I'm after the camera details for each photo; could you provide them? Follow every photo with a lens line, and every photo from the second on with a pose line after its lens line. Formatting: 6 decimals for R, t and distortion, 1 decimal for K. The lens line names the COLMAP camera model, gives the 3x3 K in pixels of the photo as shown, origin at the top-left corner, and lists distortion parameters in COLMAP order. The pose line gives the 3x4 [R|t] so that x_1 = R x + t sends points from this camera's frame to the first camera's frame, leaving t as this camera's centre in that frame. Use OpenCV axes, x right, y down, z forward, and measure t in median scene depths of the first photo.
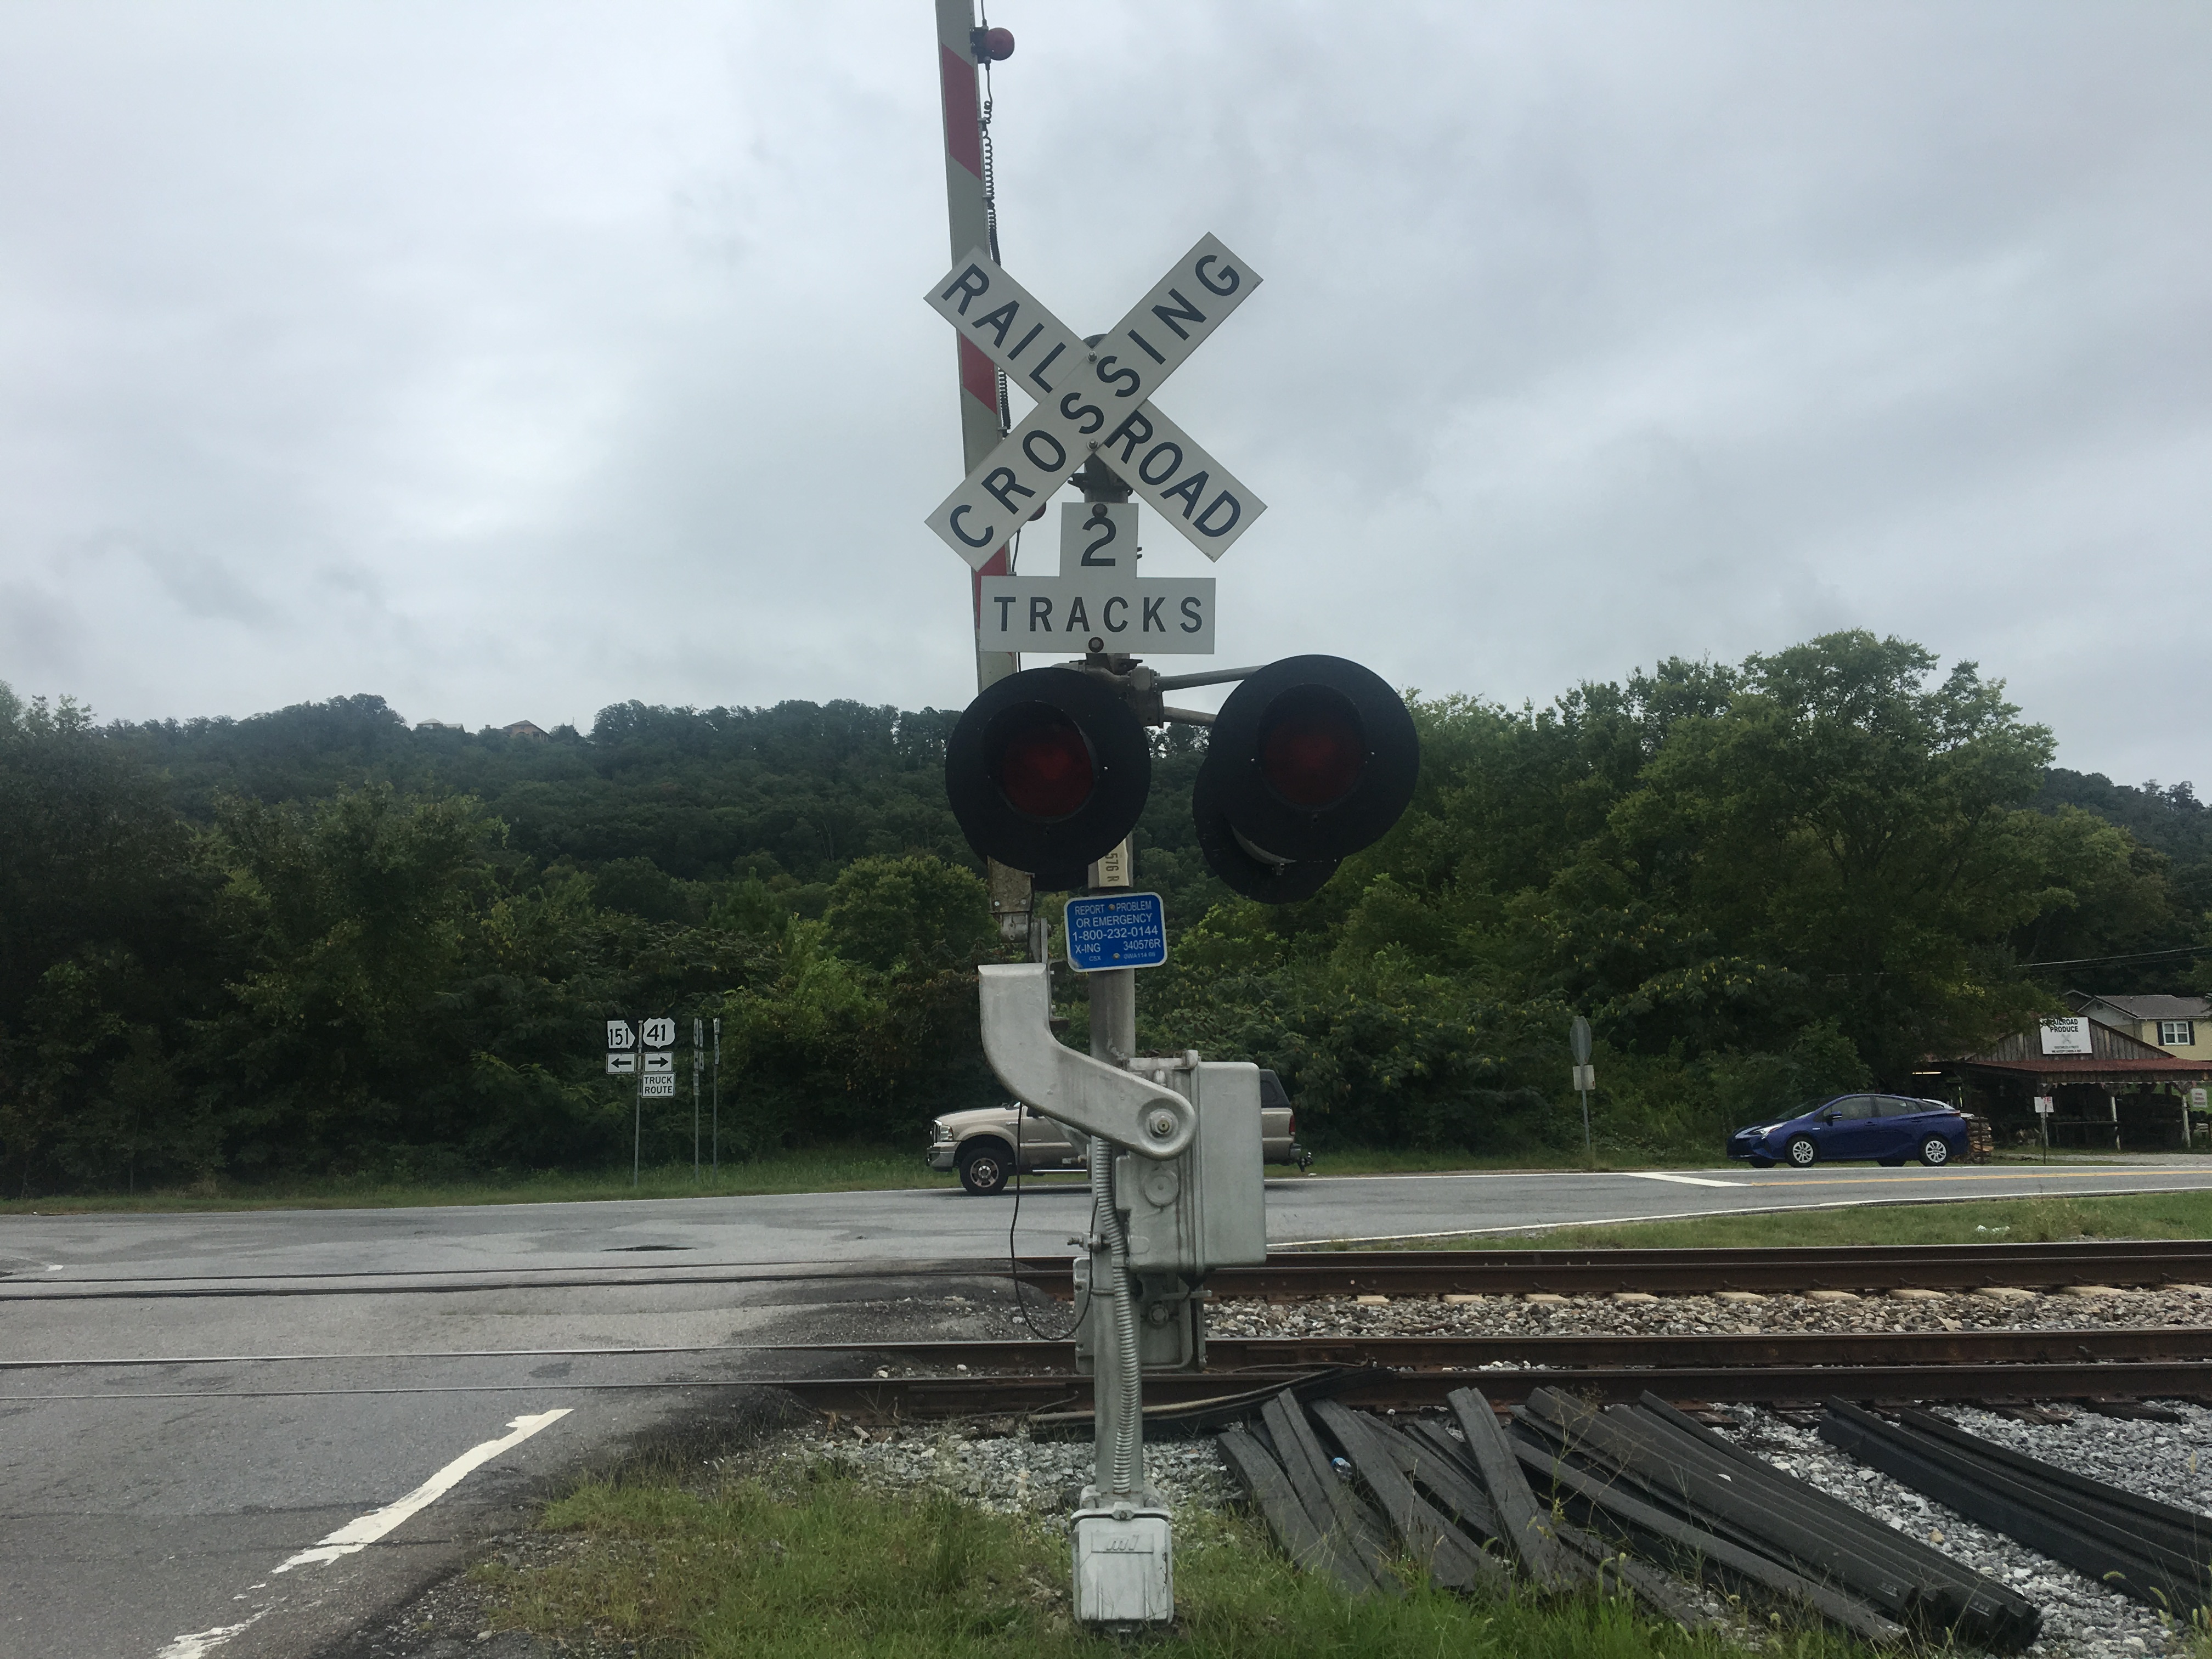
lens RADIAL K [[1852.5, 0, 1081.5], [0, 1852.5, 832.5], [0, 0, 1]] dist [0.107932, -0.192417]
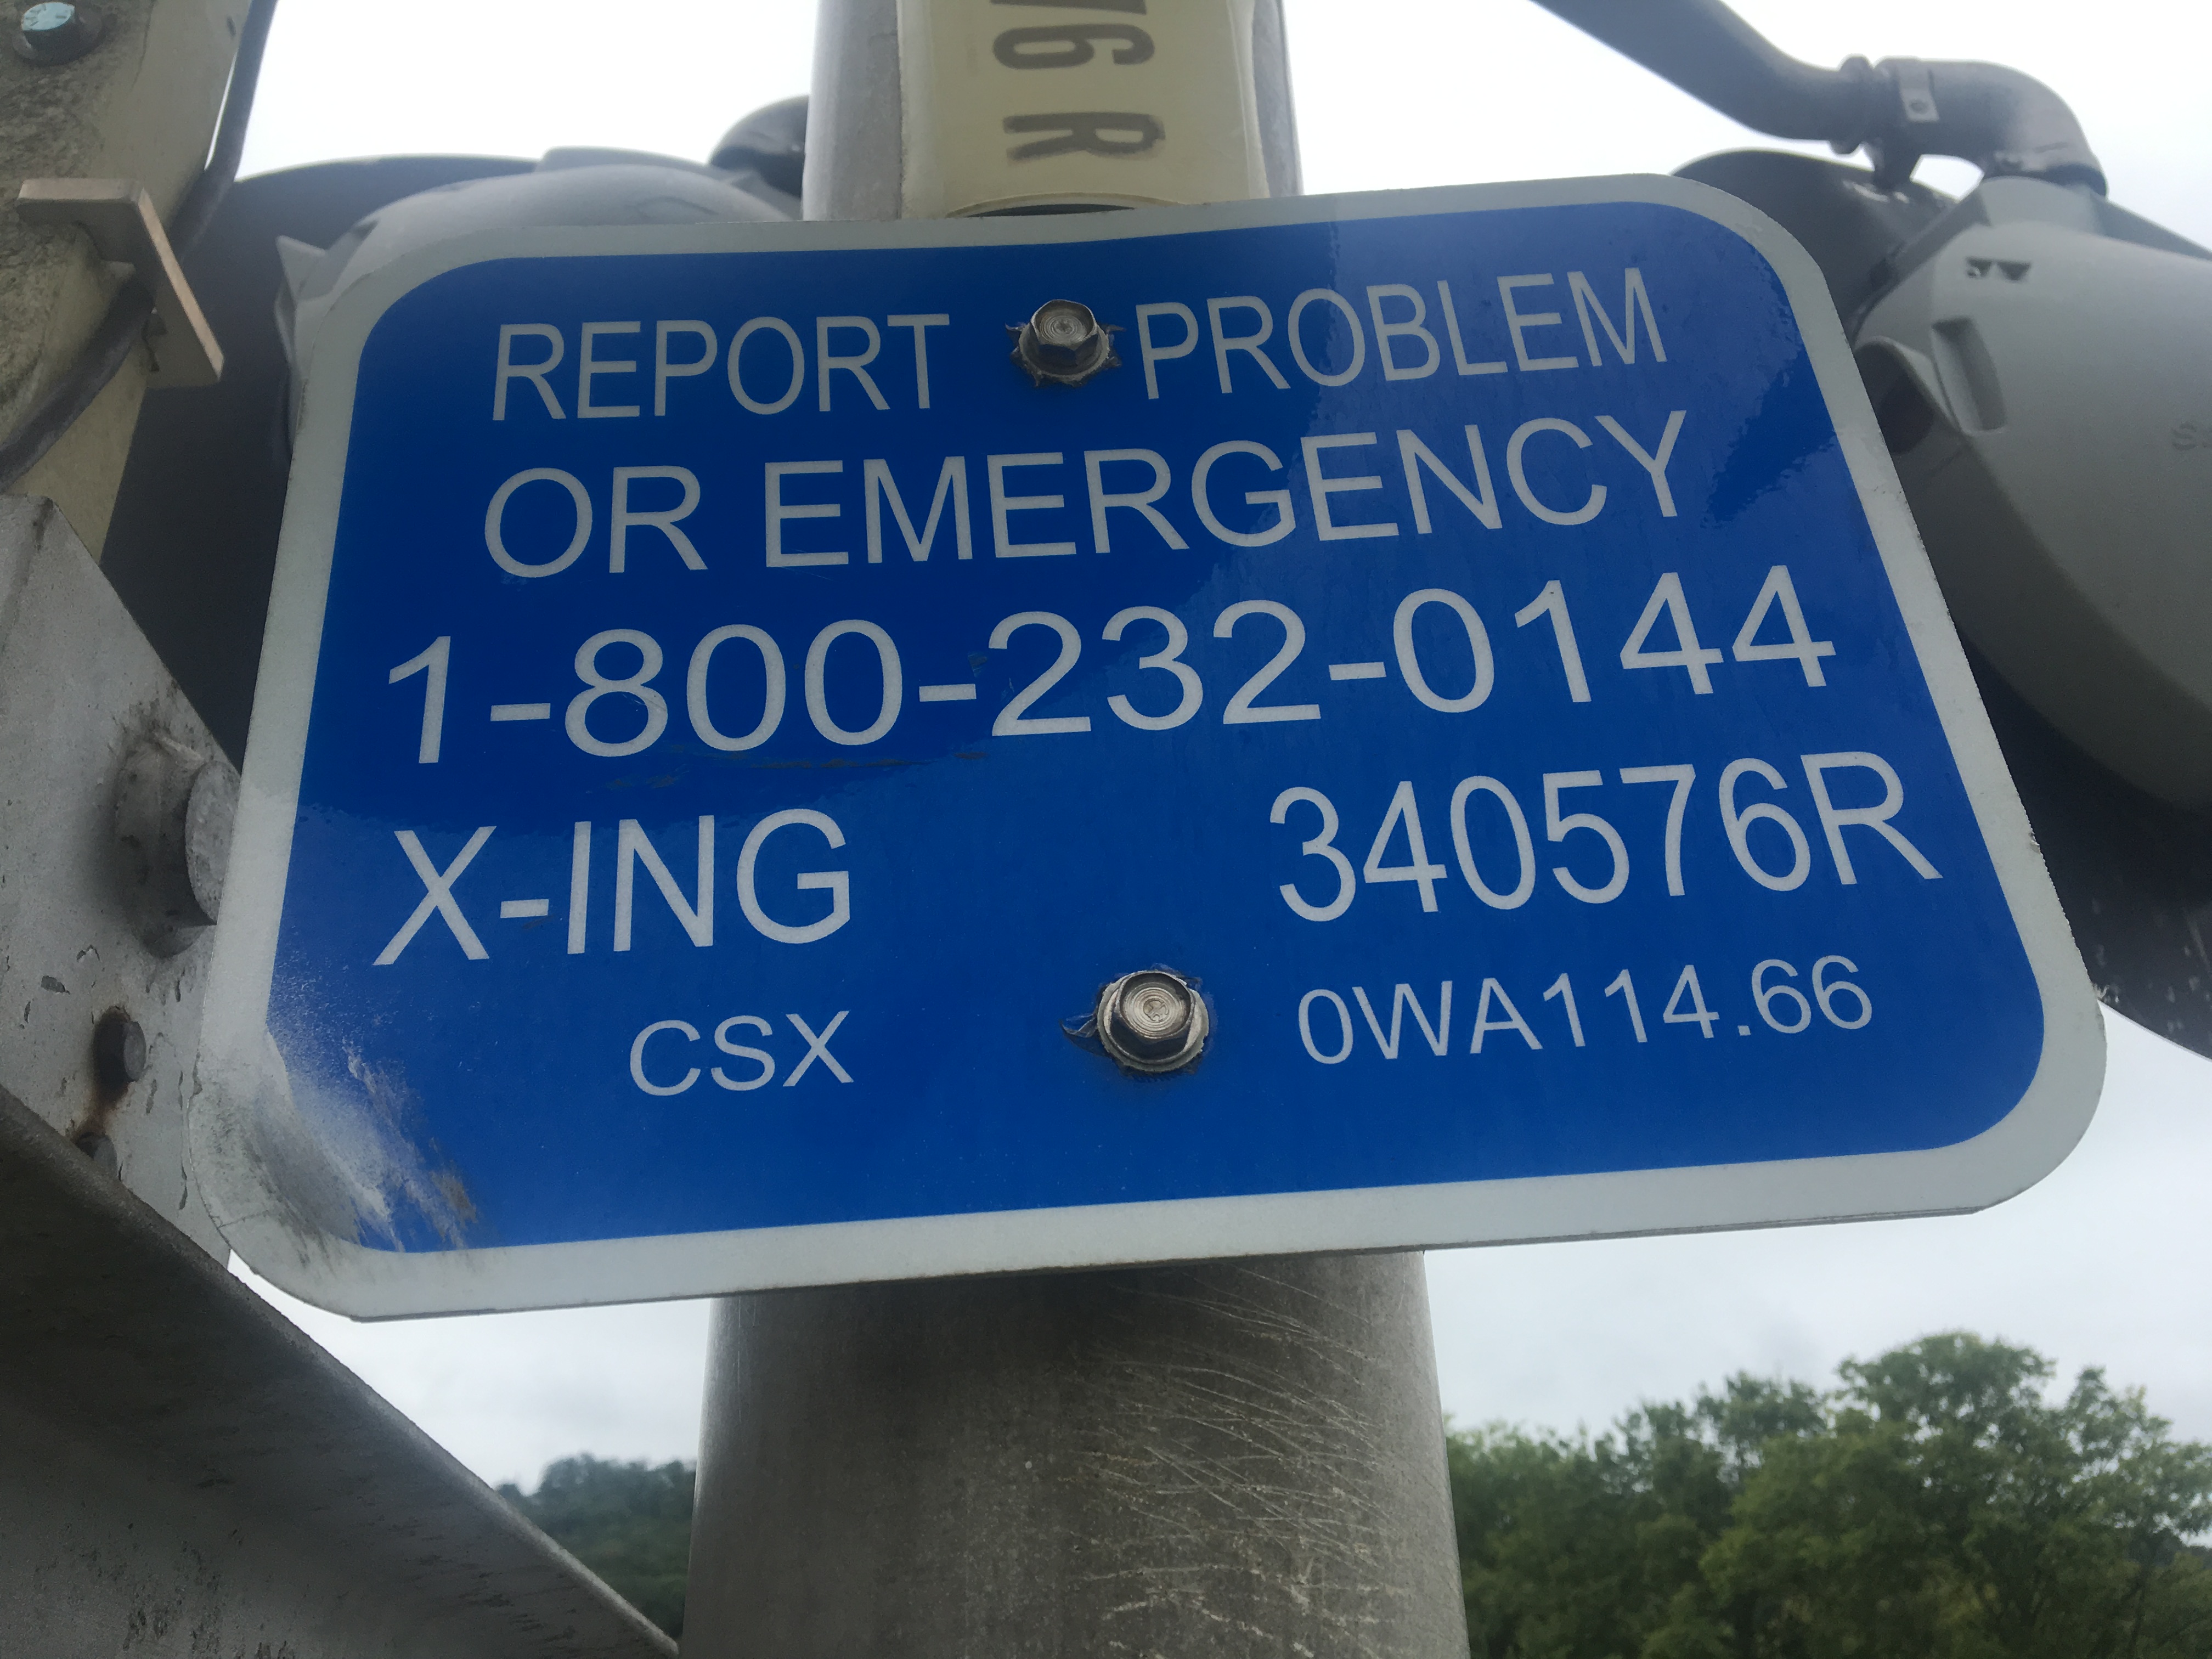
lens RADIAL K [[1839.4, 0, 1073.8], [0, 1839.4, 856.5], [0, 0, 1]] dist [0.104448, -0.164045]
pose [[0.999981, -0.005990, 0.001141, 0.003783], [0.005982, 0.927635, -0.373439, 0.018669], [0.001178, 0.373439, 0.927654, 0.215697]]
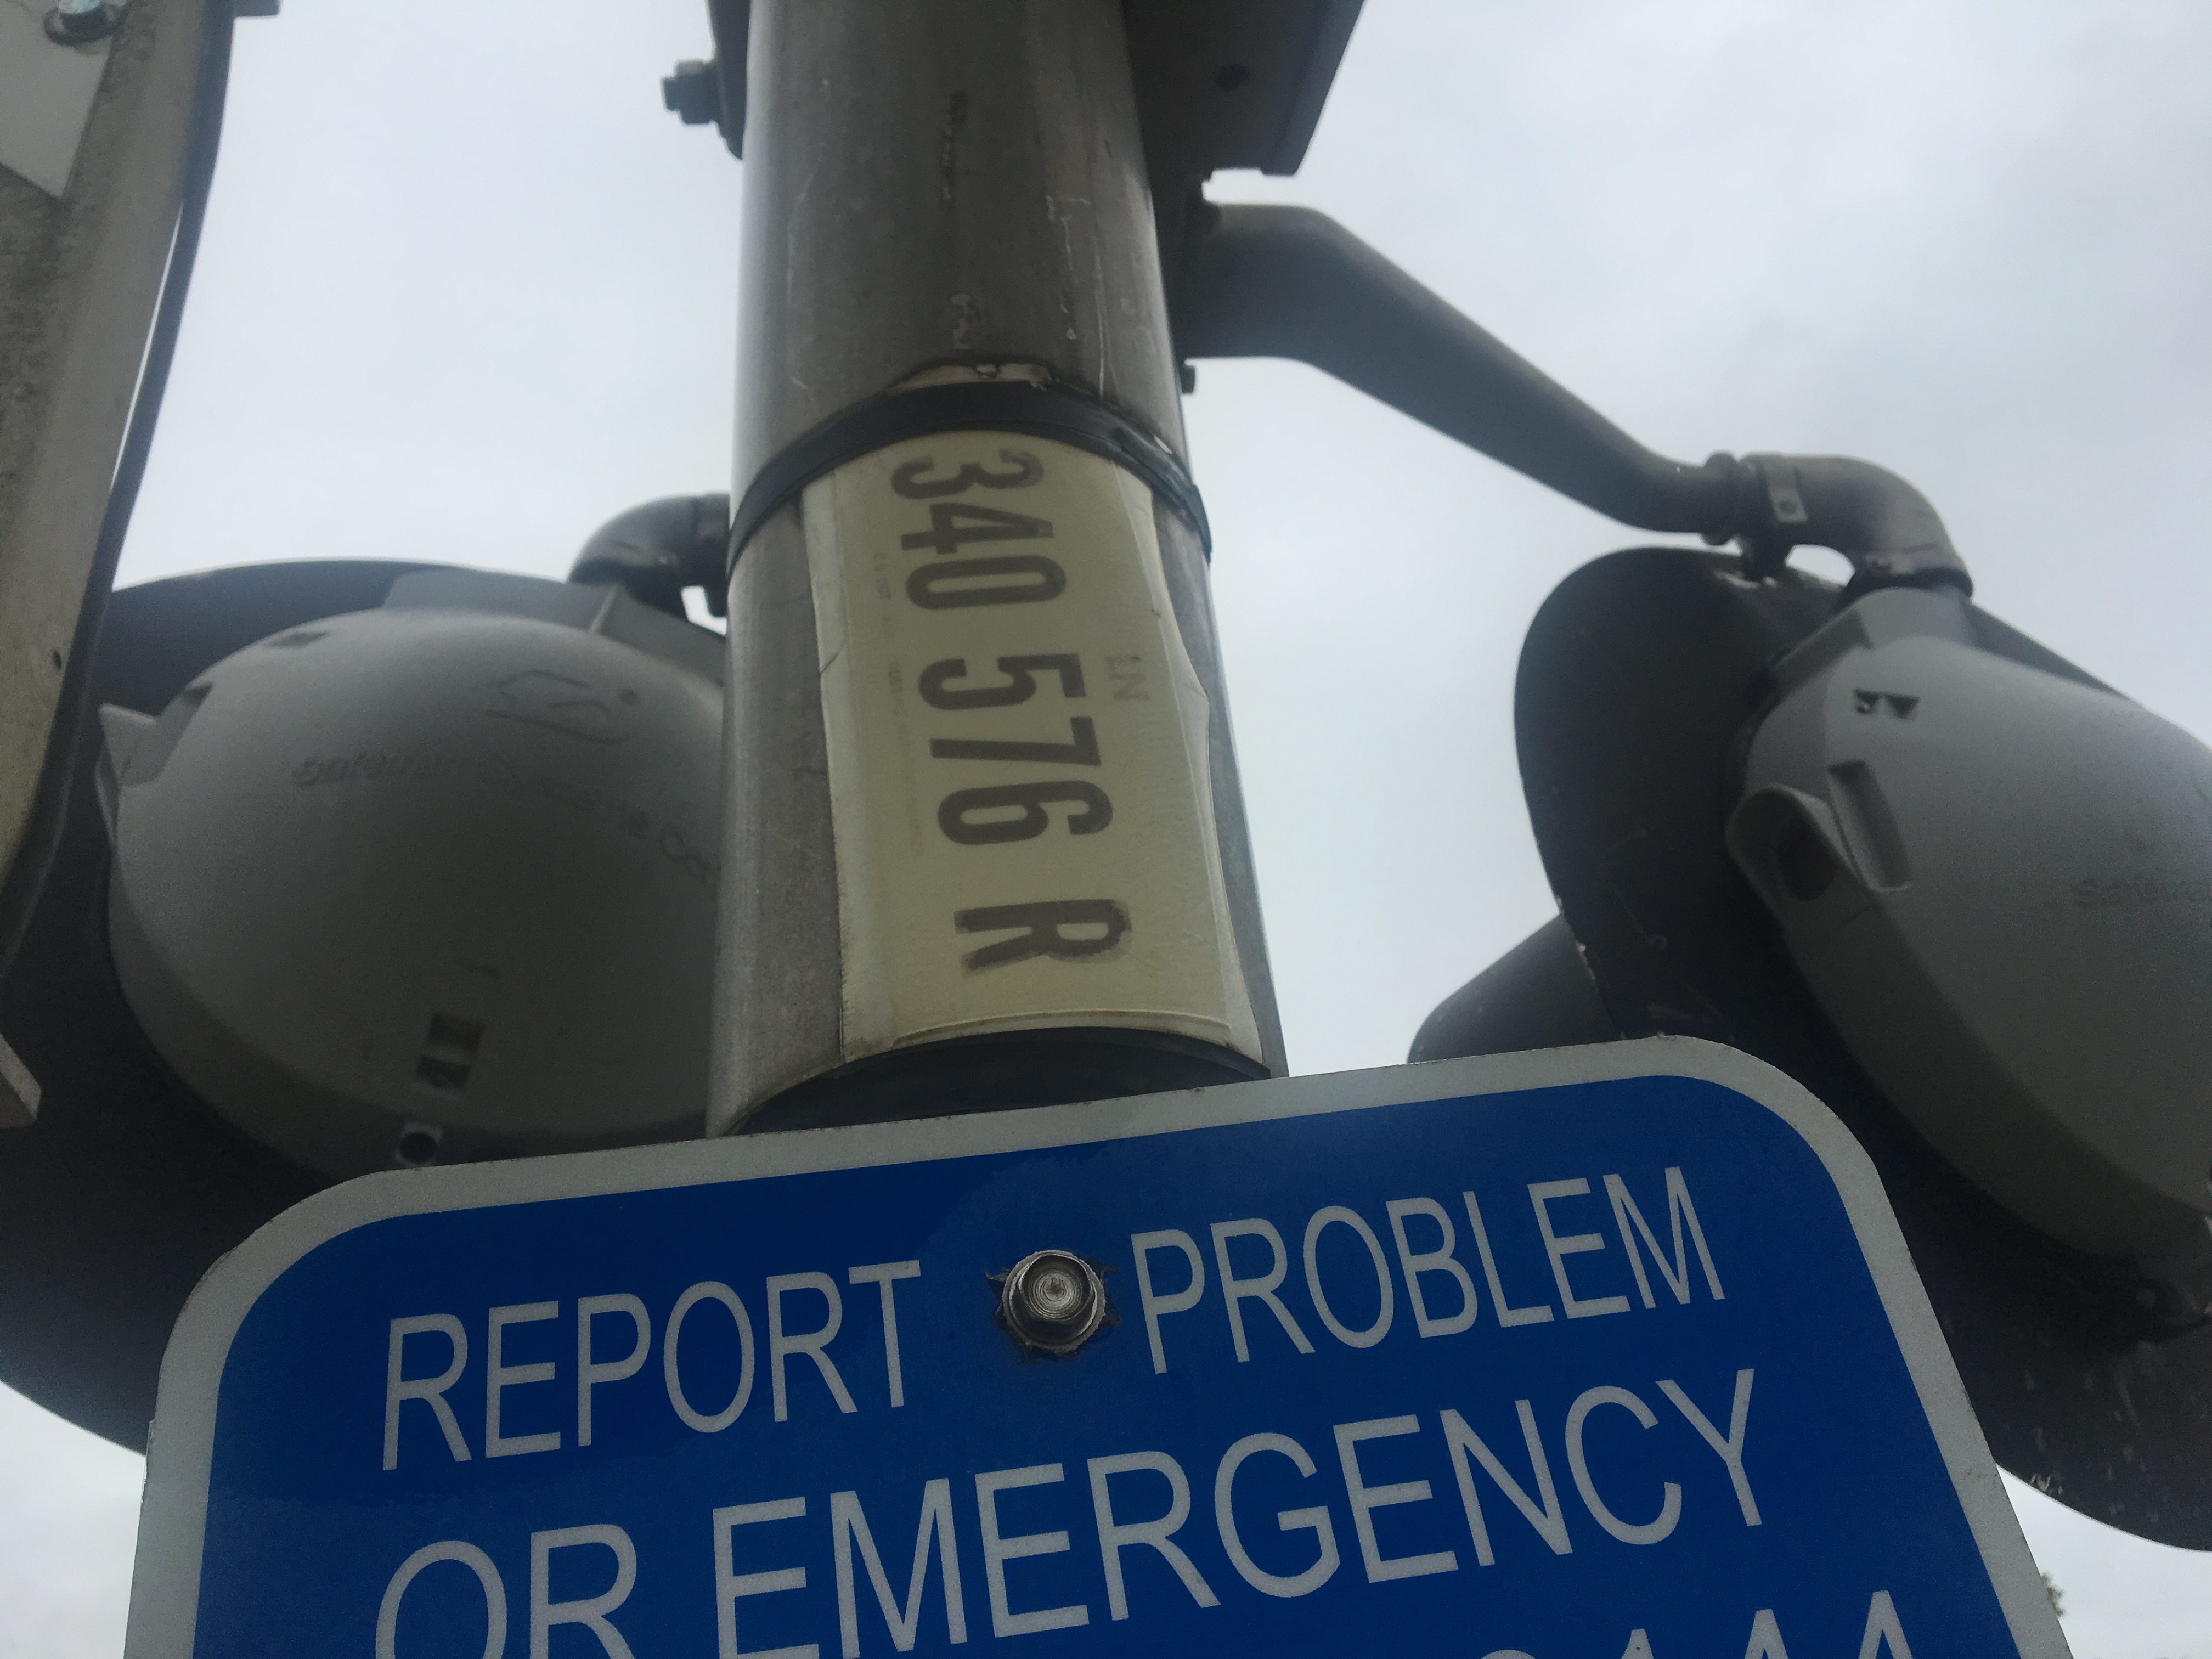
lens RADIAL K [[1866.3, 0, 1074.5], [0, 1866.3, 834.4], [0, 0, 1]] dist [0.099957, -0.234158]
pose [[0.995872, -0.025559, 0.087095, 0.002819], [0.062497, 0.888933, -0.453753, 0.012304], [-0.065824, 0.457323, 0.886861, 0.214819]]
